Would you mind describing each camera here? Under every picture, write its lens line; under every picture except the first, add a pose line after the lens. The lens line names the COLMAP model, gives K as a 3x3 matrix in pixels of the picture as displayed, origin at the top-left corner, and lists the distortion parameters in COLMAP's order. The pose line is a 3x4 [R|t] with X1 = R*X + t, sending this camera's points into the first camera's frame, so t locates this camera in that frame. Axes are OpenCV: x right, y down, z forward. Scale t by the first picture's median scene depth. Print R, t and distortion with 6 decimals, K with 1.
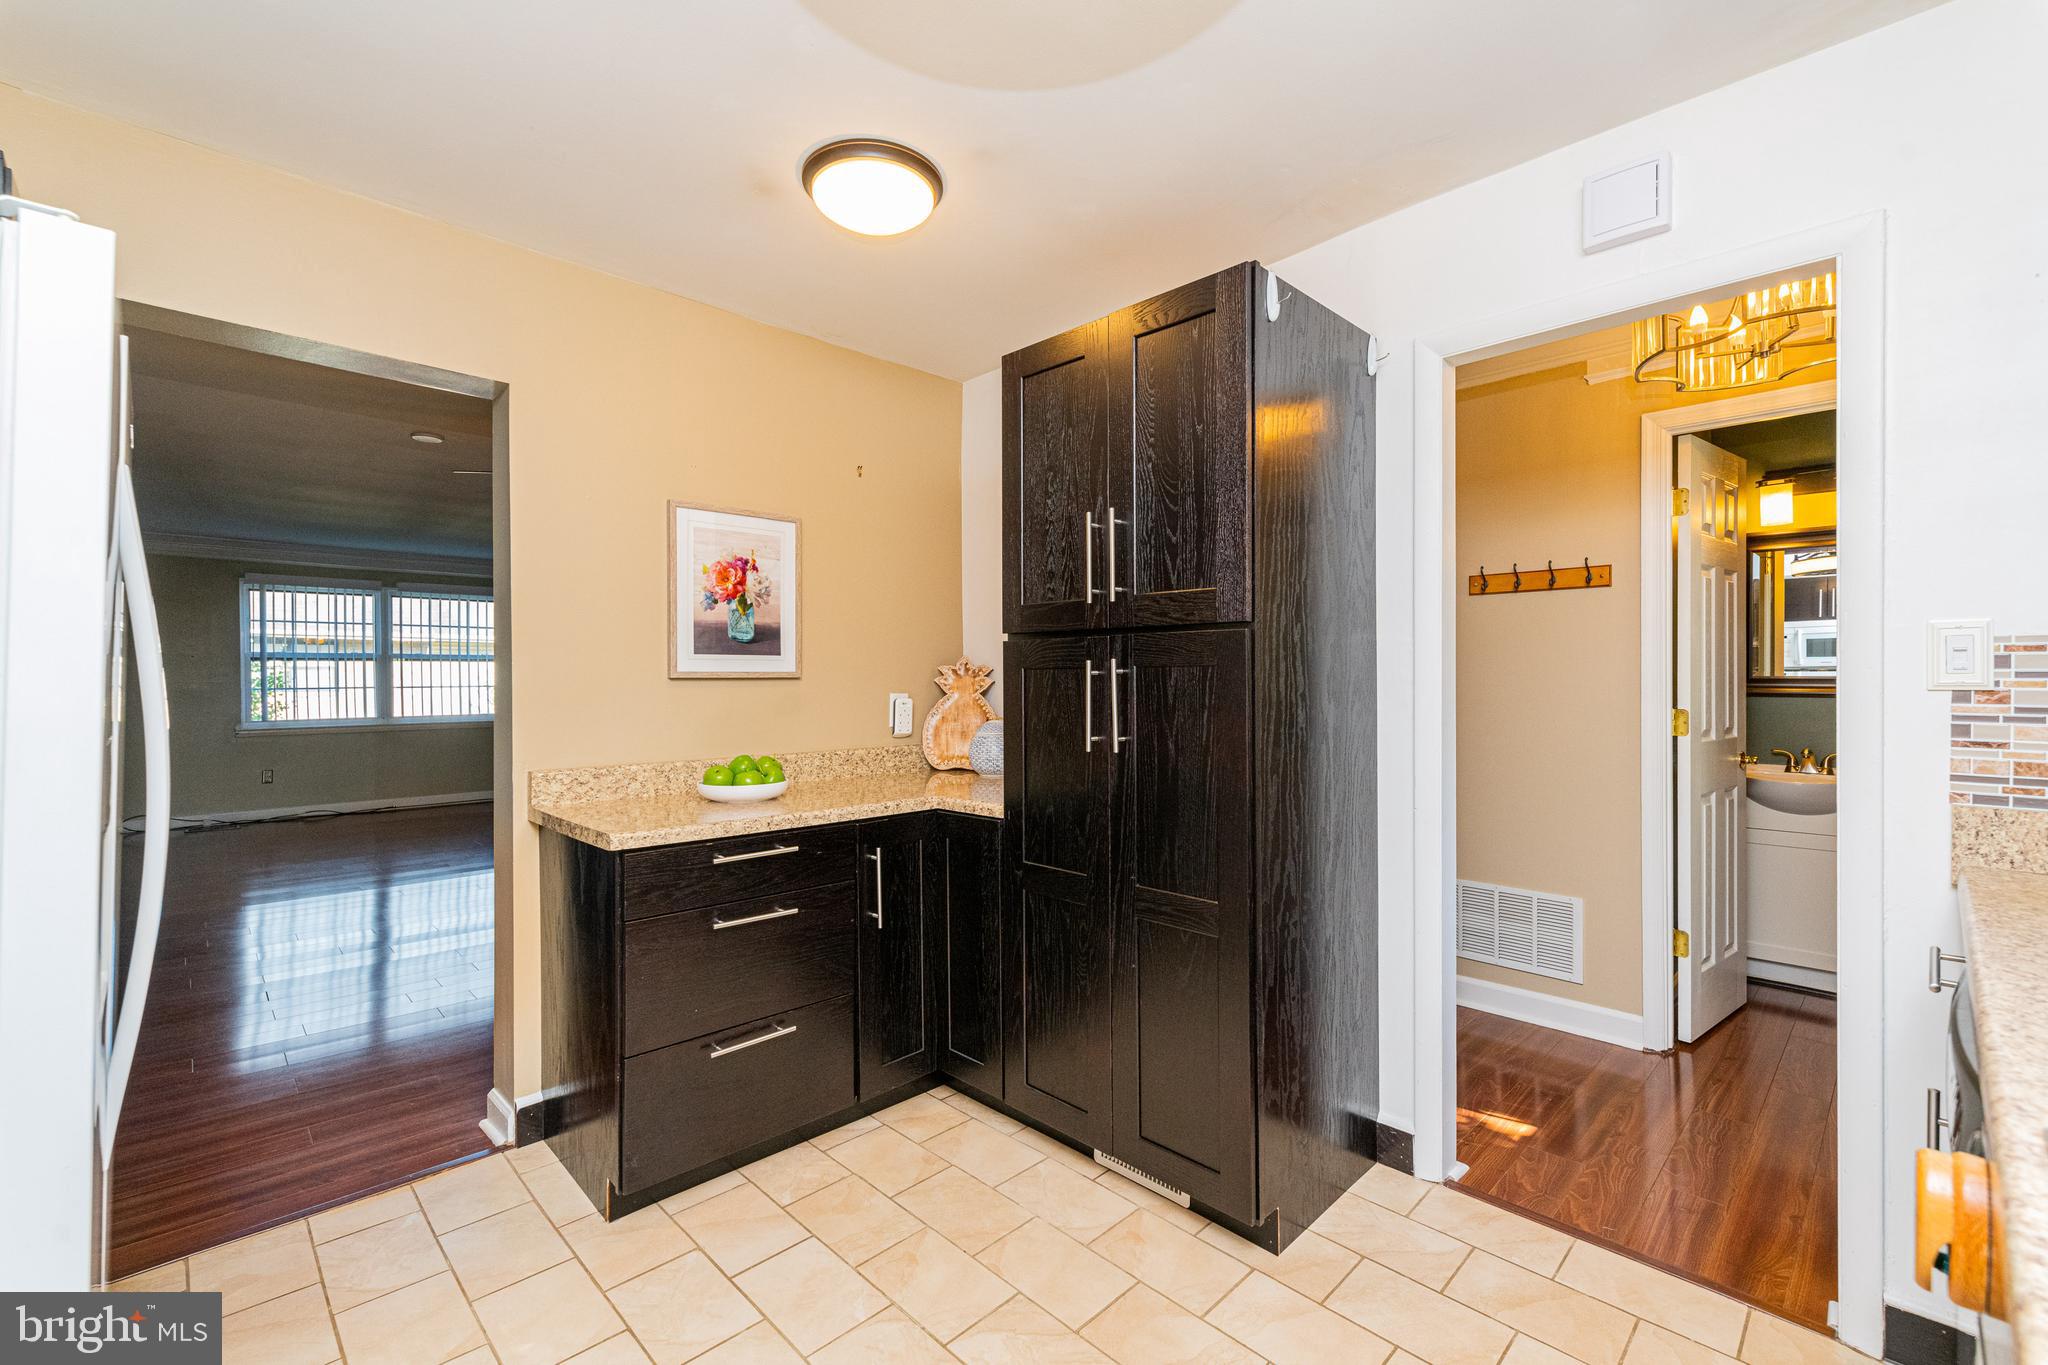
lens RADIAL K [[889.2, 0, 1030.8], [0, 889.2, 676.6], [0, 0, 1]] dist [0.002584, 0.000084]
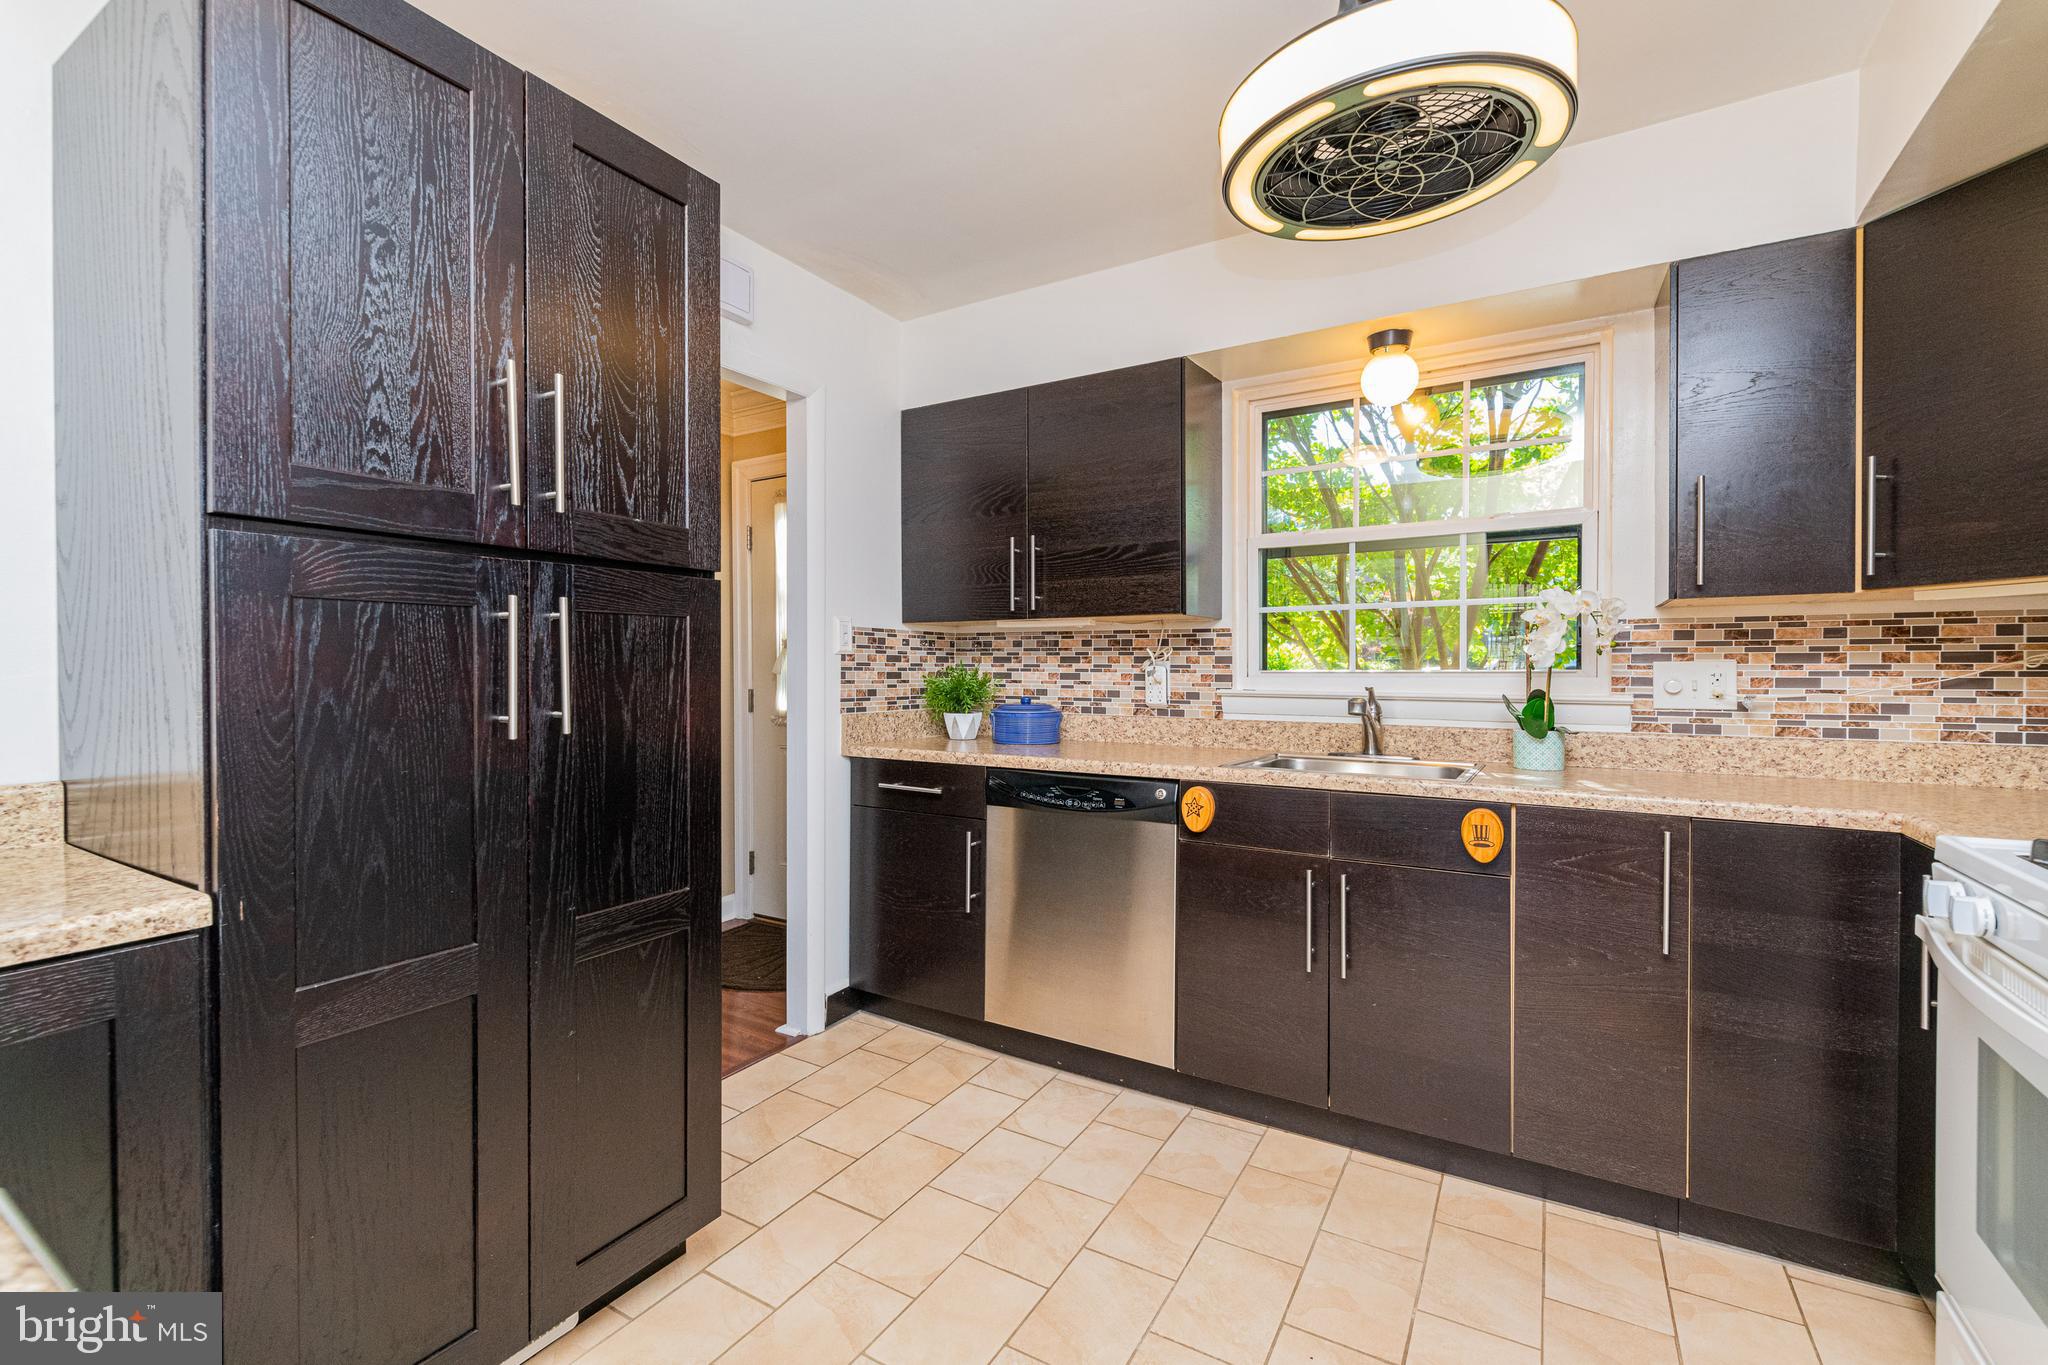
lens RADIAL K [[889.2, 0, 1030.8], [0, 889.2, 676.6], [0, 0, 1]] dist [0.002584, 0.000084]
pose [[-0.261899, -0.008036, 0.965062, -0.688674], [0.000248, 0.999965, 0.008394, 0.036811], [-0.965095, 0.002437, -0.261887, 0.864671]]
